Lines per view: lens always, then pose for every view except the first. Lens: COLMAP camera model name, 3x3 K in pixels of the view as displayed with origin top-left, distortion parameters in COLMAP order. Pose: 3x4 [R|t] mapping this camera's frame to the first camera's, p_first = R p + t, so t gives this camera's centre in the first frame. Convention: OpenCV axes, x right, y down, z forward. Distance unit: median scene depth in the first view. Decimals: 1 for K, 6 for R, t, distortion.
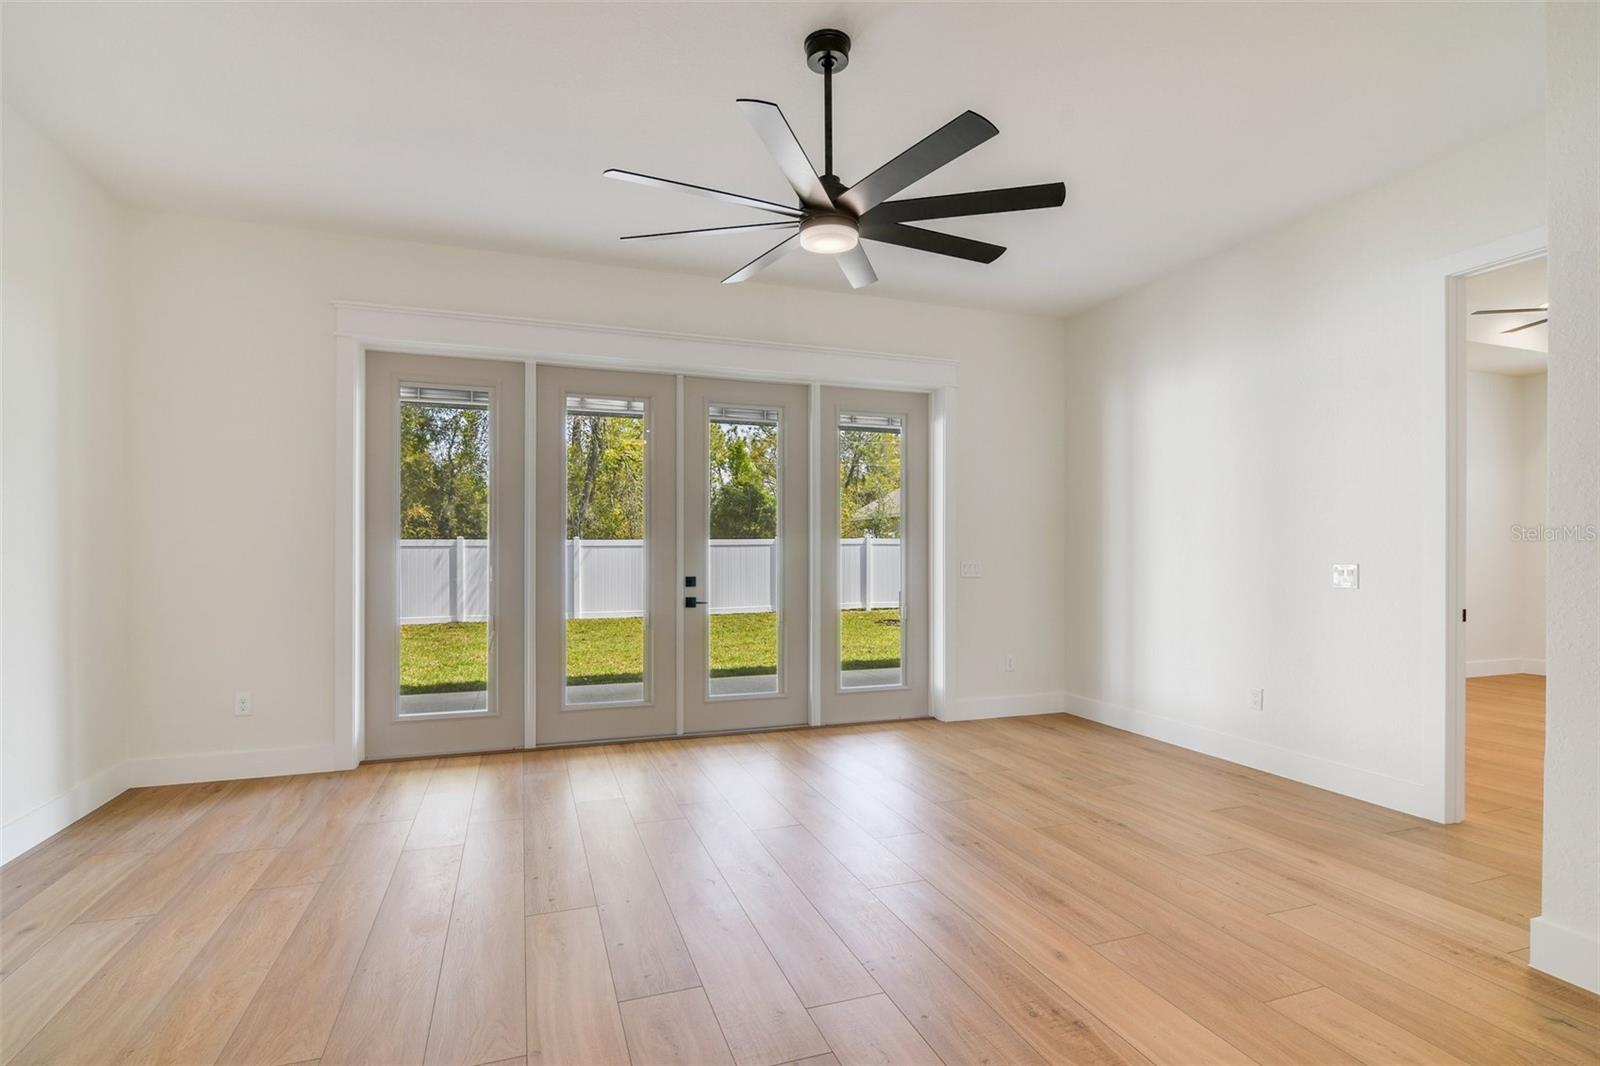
lens RADIAL K [[792.5, 0, 804.0], [0, 792.5, 550.0], [0, 0, 1]] dist [0.004877, -0.012089]
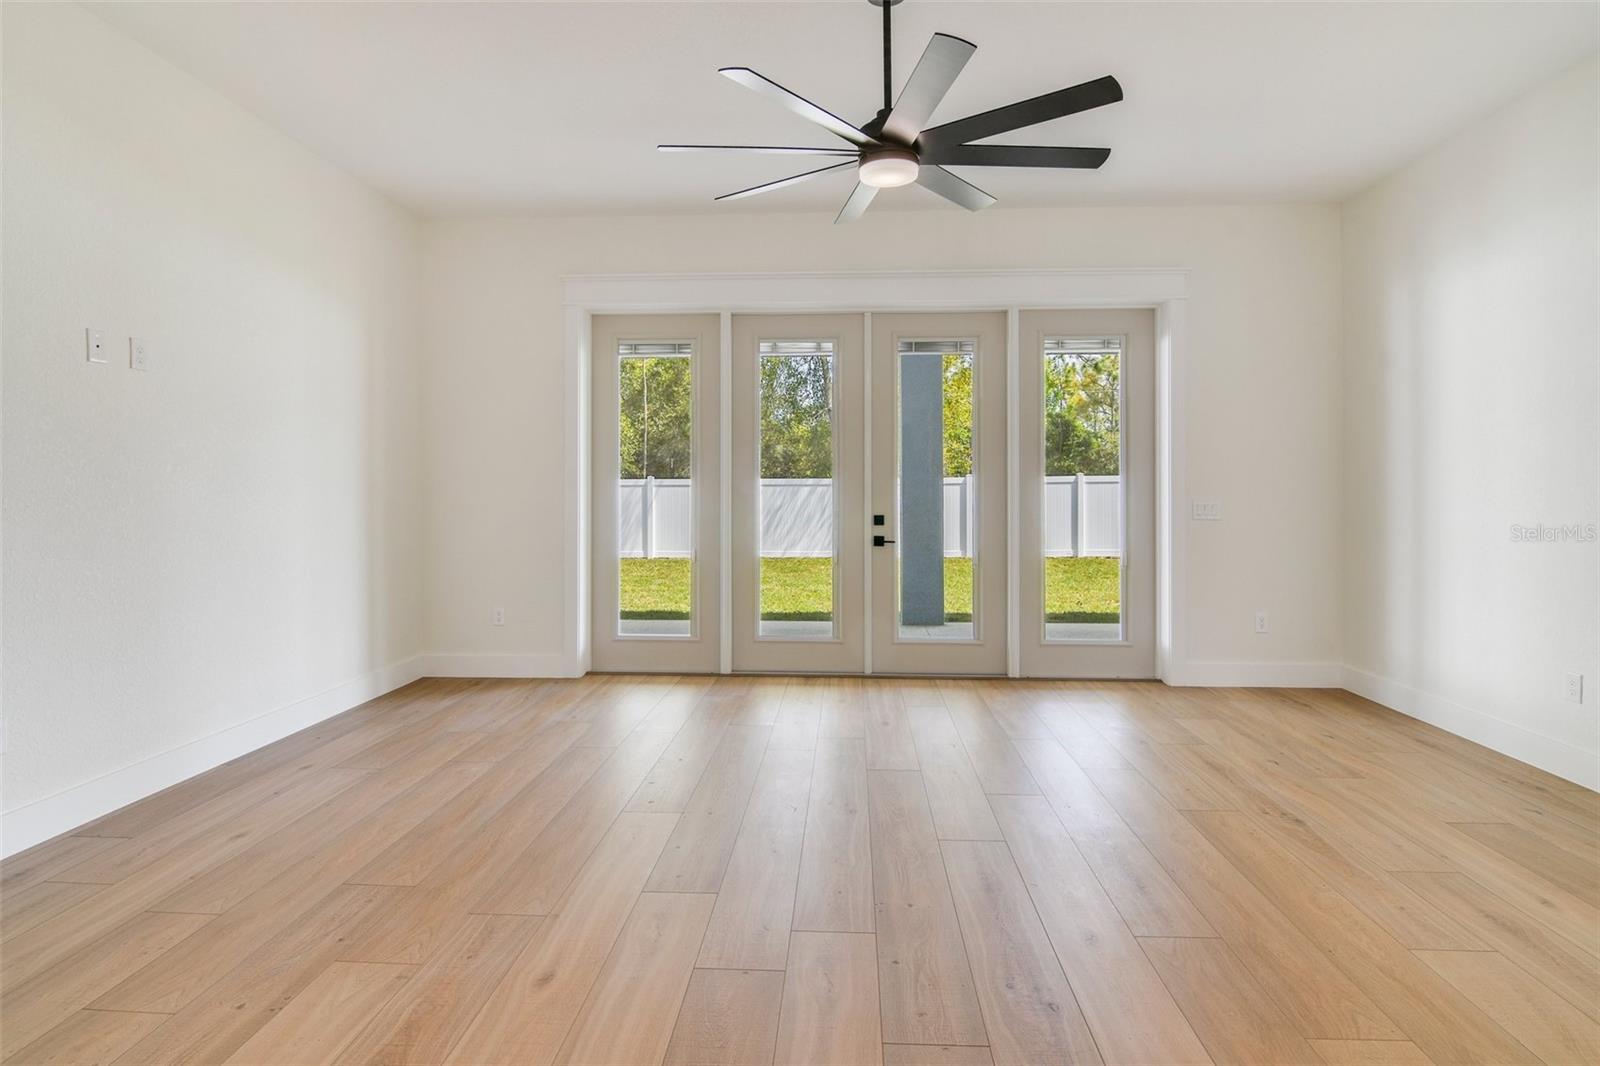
lens RADIAL K [[838.8, 0, 805.4], [0, 838.8, 490.3], [0, 0, 1]] dist [-0.001968, -0.001869]
pose [[0.921124, -0.000448, -0.389270, 0.193175], [0.001359, 0.999997, 0.002064, 0.000069], [0.389268, -0.002430, 0.921122, -0.000814]]
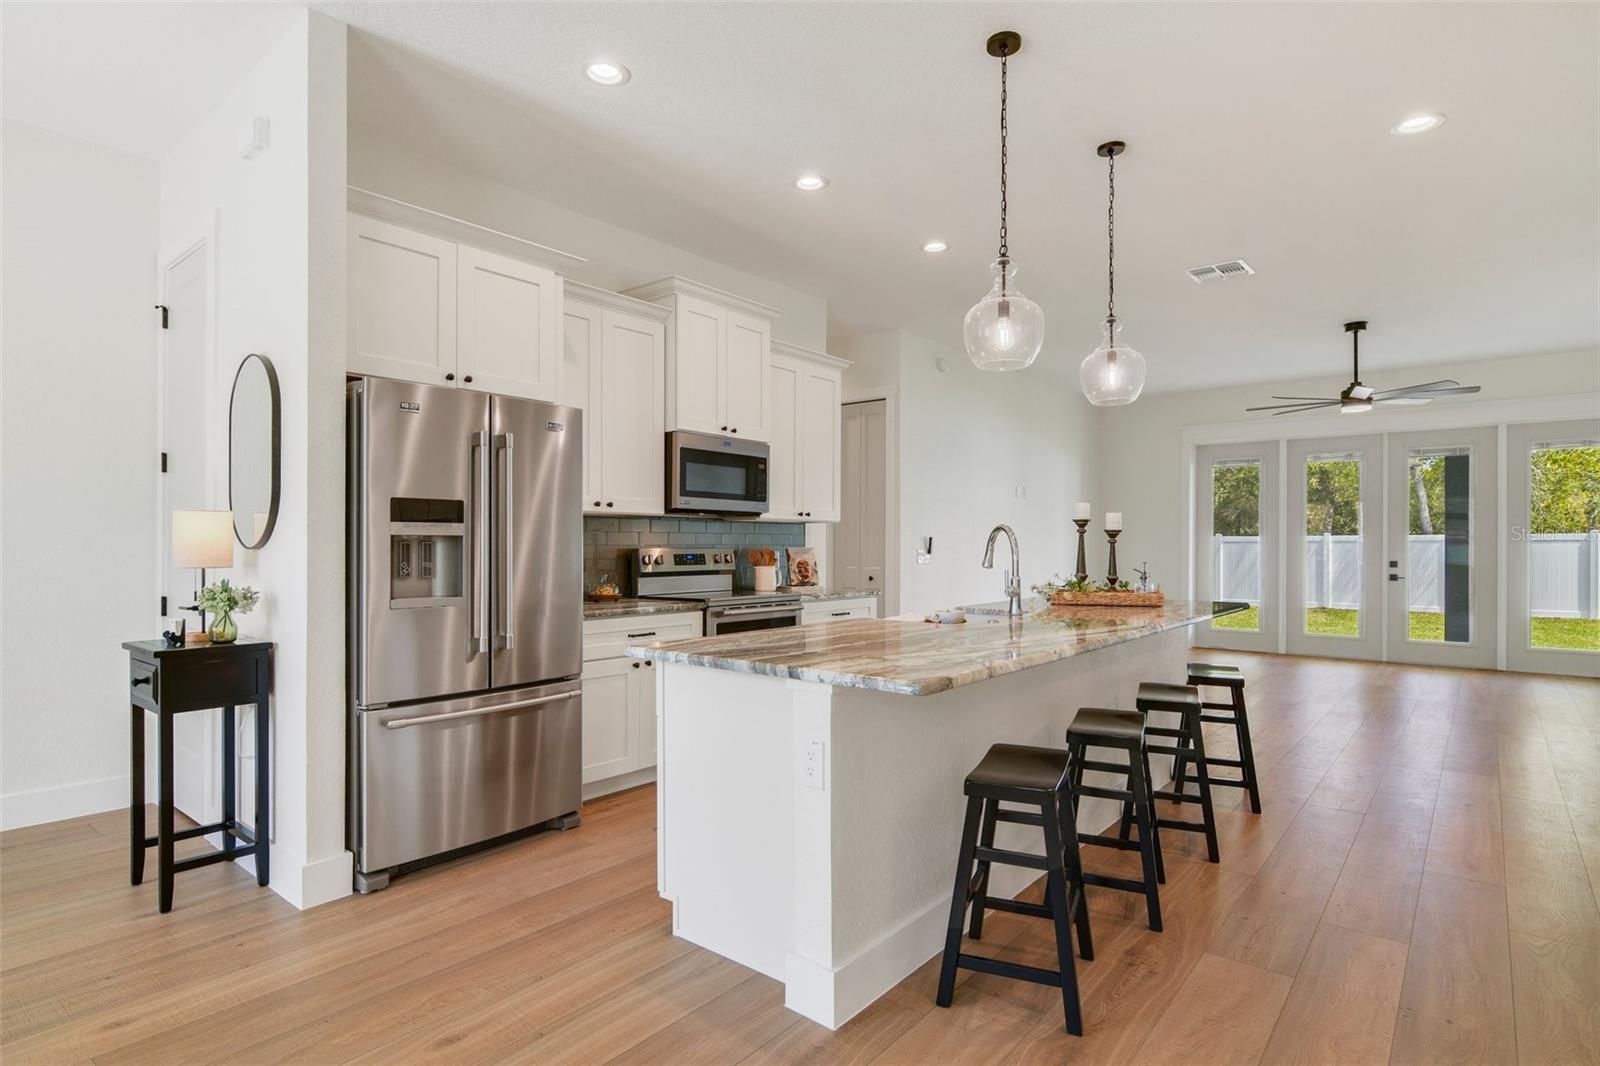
lens RADIAL K [[844.7, 0, 798.6], [0, 844.7, 540.9], [0, 0, 1]] dist [0.001452, -0.000002]
pose [[0.513463, 0.000328, -0.858111, 0.734203], [-0.004801, 0.999985, -0.002490, 0.003591], [0.858098, 0.005399, 0.513457, -0.924953]]
